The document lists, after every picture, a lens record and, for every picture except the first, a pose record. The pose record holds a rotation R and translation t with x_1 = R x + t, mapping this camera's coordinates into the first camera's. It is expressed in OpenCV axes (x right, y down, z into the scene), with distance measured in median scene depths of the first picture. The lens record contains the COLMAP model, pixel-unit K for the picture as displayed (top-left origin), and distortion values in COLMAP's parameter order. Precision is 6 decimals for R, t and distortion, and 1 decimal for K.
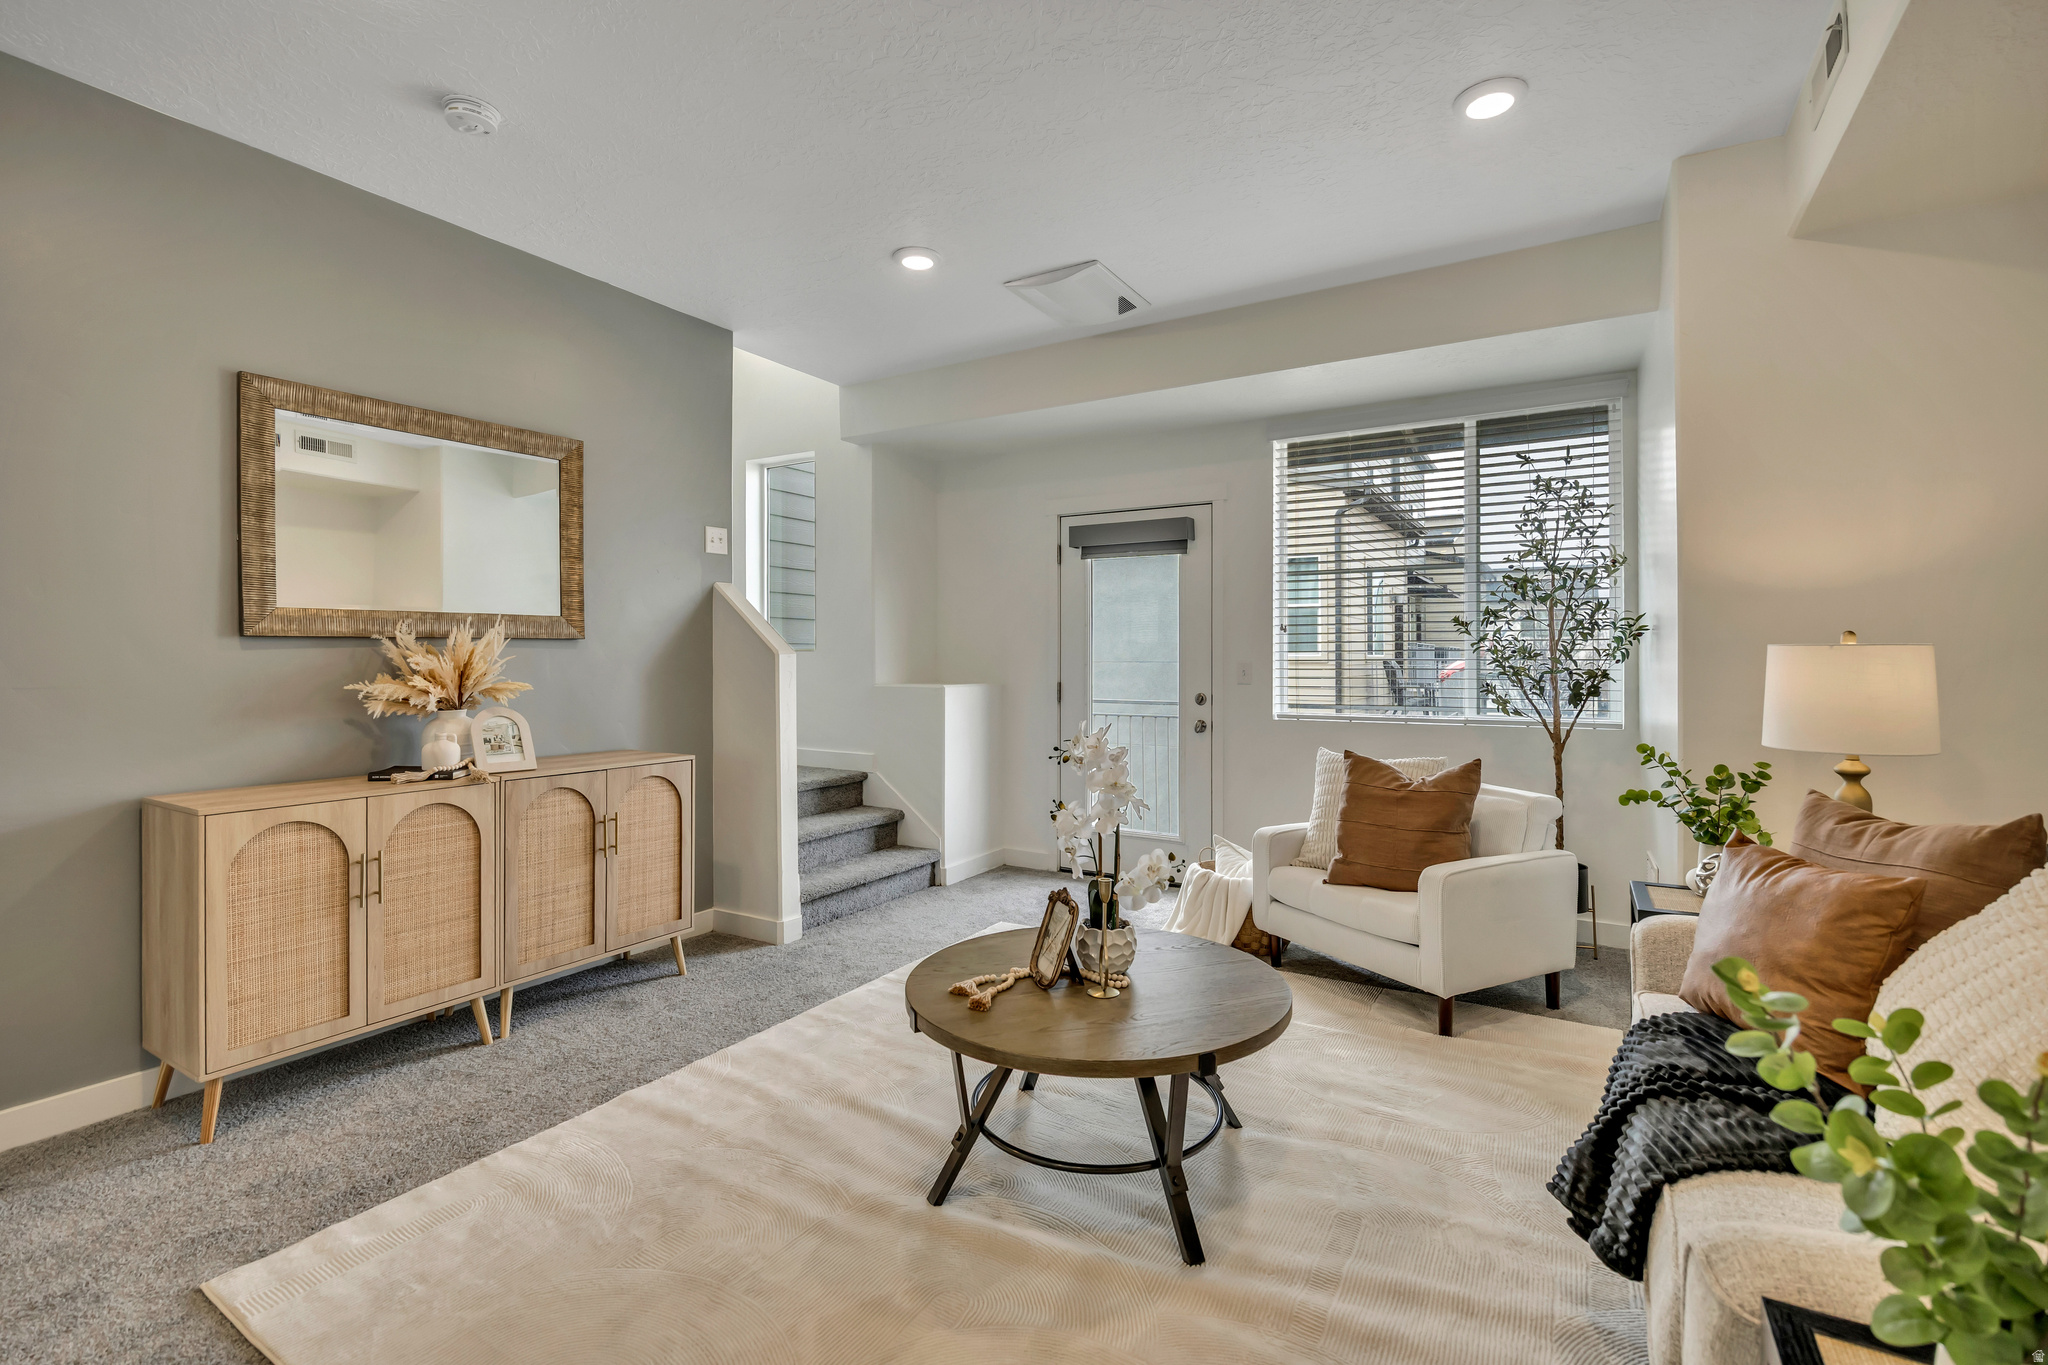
lens RADIAL K [[909.4, 0, 1035.2], [0, 909.4, 657.5], [0, 0, 1]] dist [-0.002613, -0.000324]
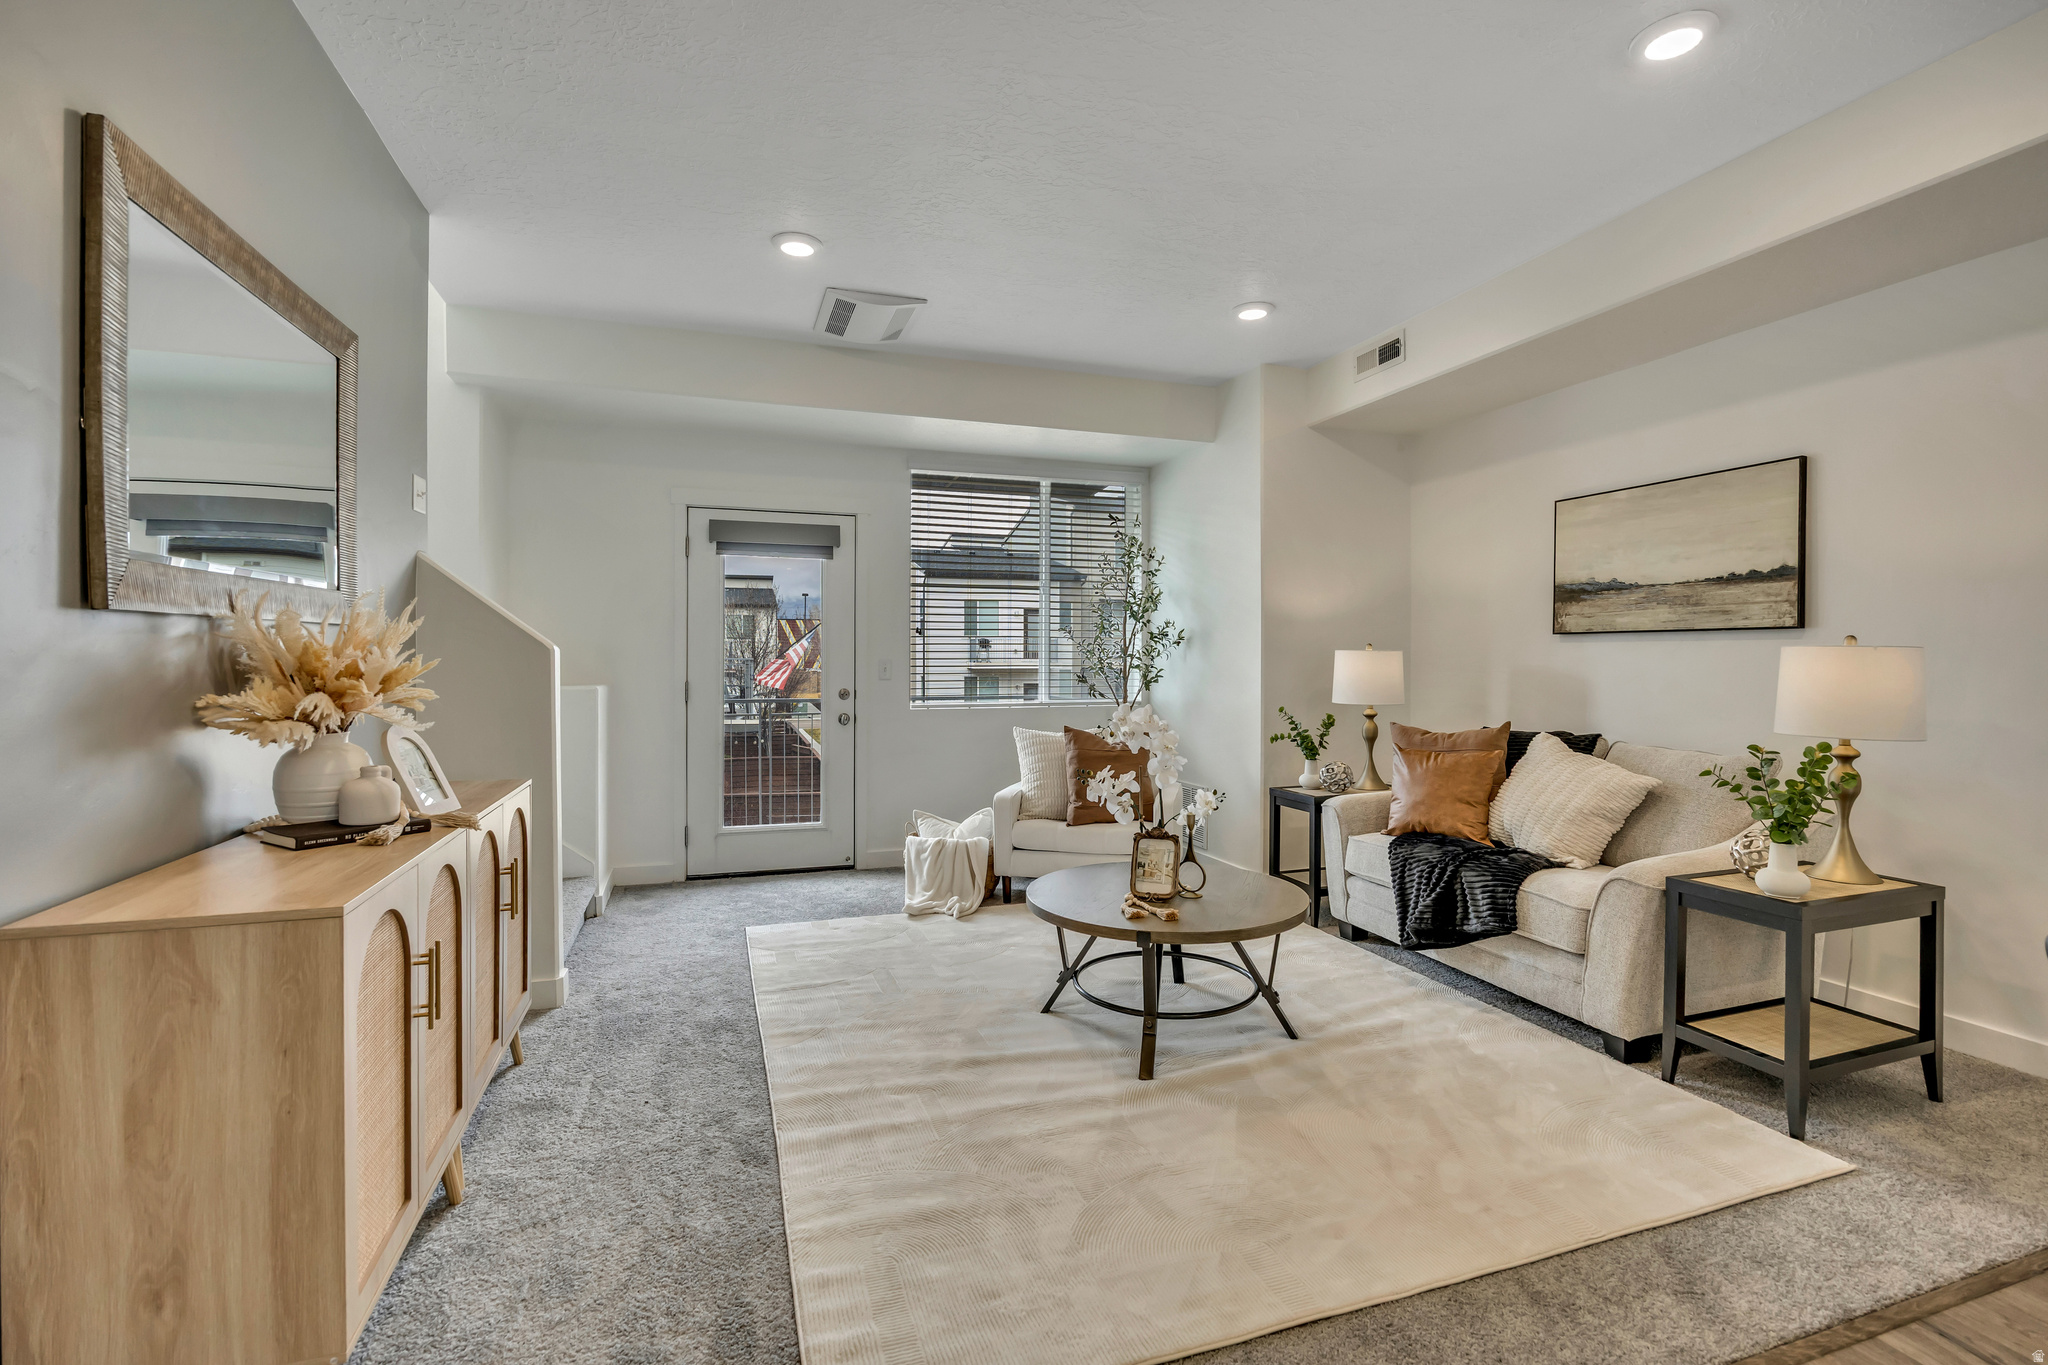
lens RADIAL K [[909.4, 0, 1035.2], [0, 909.4, 657.5], [0, 0, 1]] dist [-0.002613, -0.000324]
pose [[0.648383, 0.002764, 0.761310, -0.902497], [-0.003201, 0.999994, -0.000905, 0.004051], [-0.761308, -0.001850, 0.648388, 0.217767]]
